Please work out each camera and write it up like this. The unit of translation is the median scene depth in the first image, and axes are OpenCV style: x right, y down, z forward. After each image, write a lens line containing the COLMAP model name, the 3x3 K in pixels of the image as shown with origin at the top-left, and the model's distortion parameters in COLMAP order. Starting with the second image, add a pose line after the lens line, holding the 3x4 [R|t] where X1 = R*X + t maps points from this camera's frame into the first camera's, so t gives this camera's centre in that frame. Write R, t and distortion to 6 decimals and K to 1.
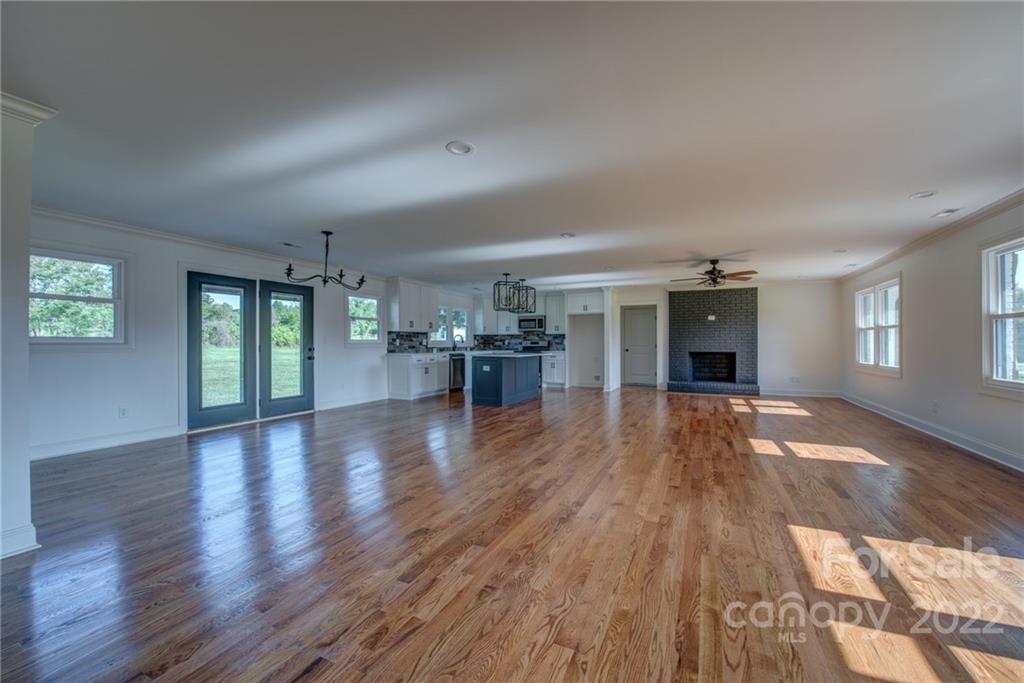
lens RADIAL K [[408.1, 0, 516.1], [0, 408.1, 342.7], [0, 0, 1]] dist [-0.010074, -0.000248]
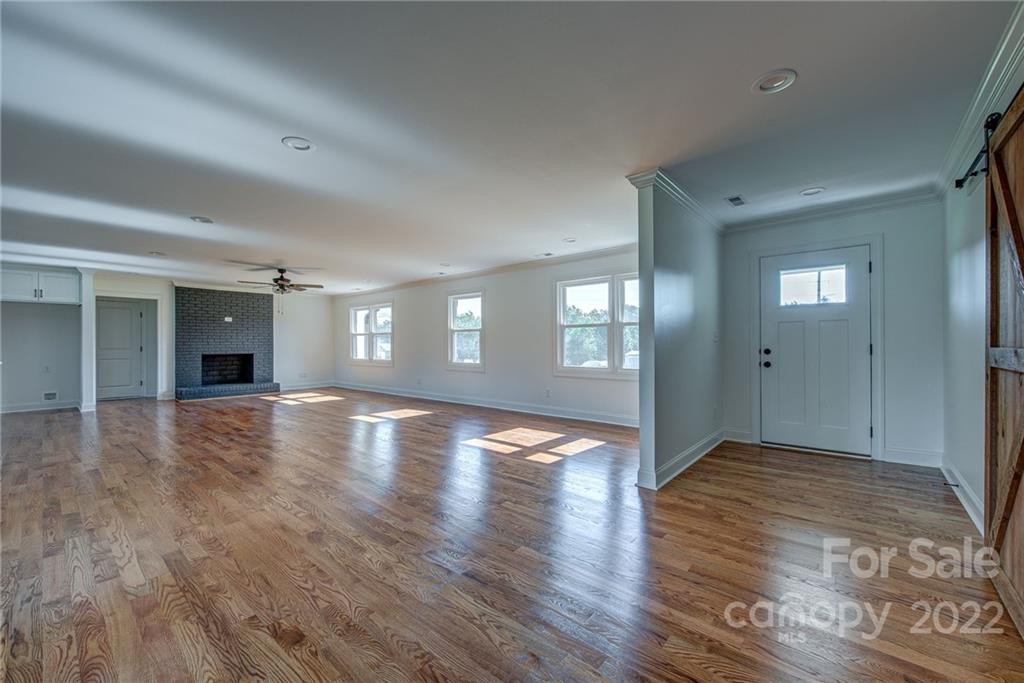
lens RADIAL K [[404.4, 0, 512.0], [0, 404.4, 341.5], [0, 0, 1]] dist [-0.000804, -0.000240]
pose [[0.270652, 0.006390, 0.962656, -0.310598], [0.003041, 0.999967, -0.007492, 0.002207], [-0.962672, 0.004955, 0.270624, 0.082558]]
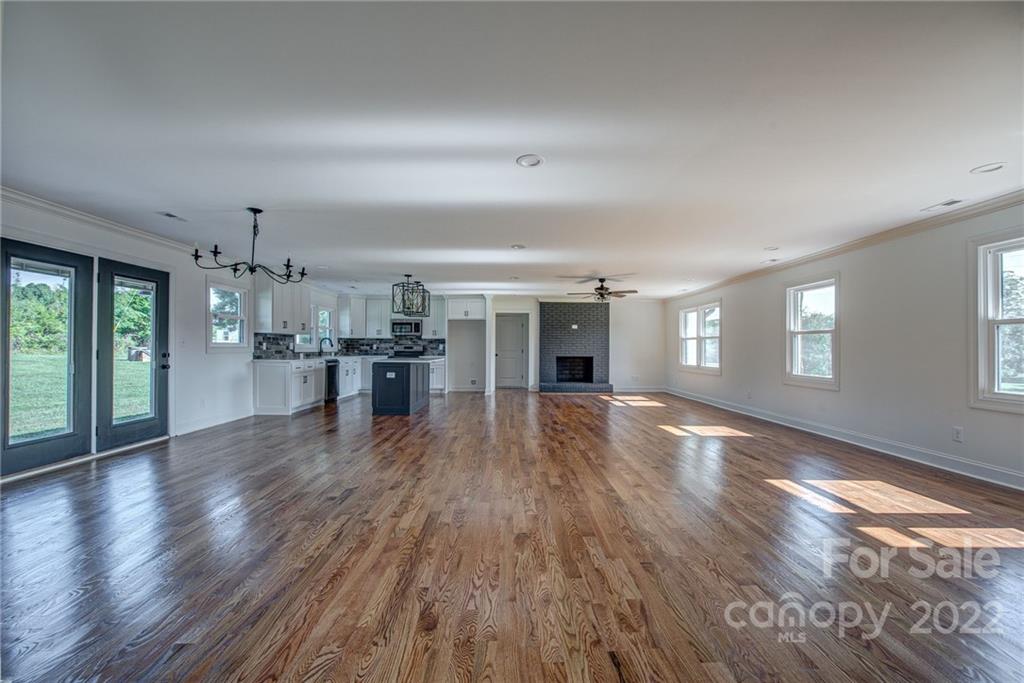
lens RADIAL K [[413.9, 0, 513.7], [0, 413.9, 346.7], [0, 0, 1]] dist [-0.002191, -0.000222]
pose [[0.899071, 0.006512, 0.437754, -0.209900], [-0.006273, 0.999978, -0.001992, -0.001528], [-0.437757, -0.000955, 0.899093, 0.025638]]
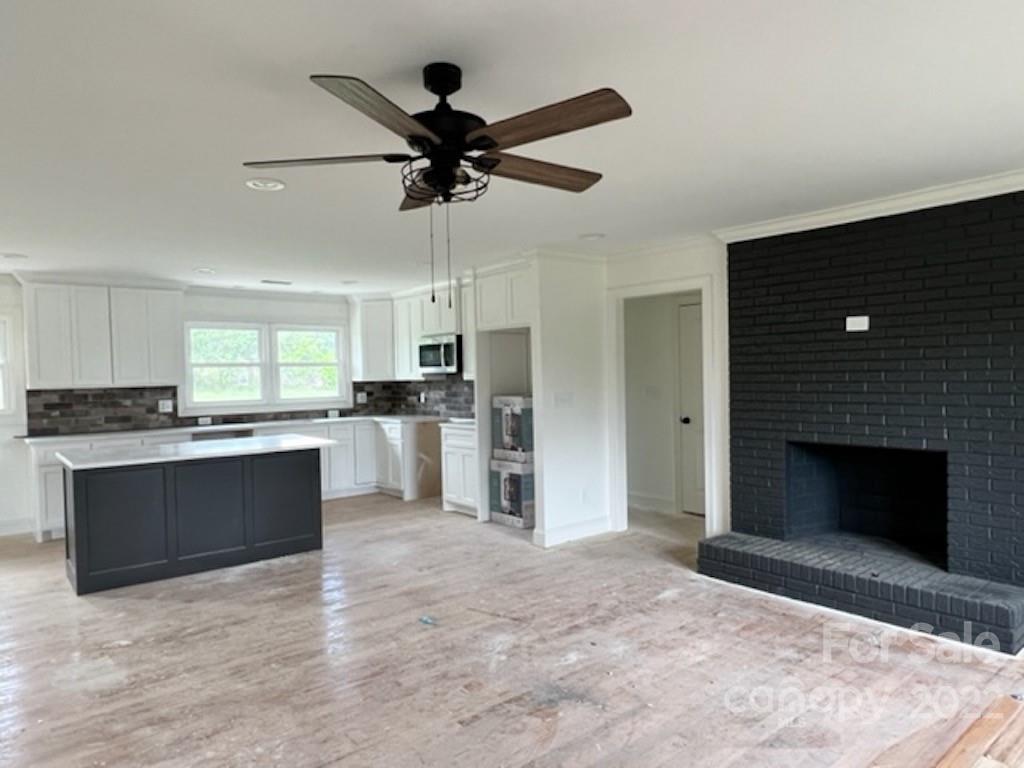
lens RADIAL K [[667.0, 0, 512.0], [0, 667.0, 384.0], [0, 0, 1]] dist [0.000187, -0.000498]
pose [[0.902467, -0.010590, -0.430629, 0.521651], [0.020815, 0.999602, 0.019039, -0.037637], [0.430256, -0.026146, 0.902328, 0.547840]]
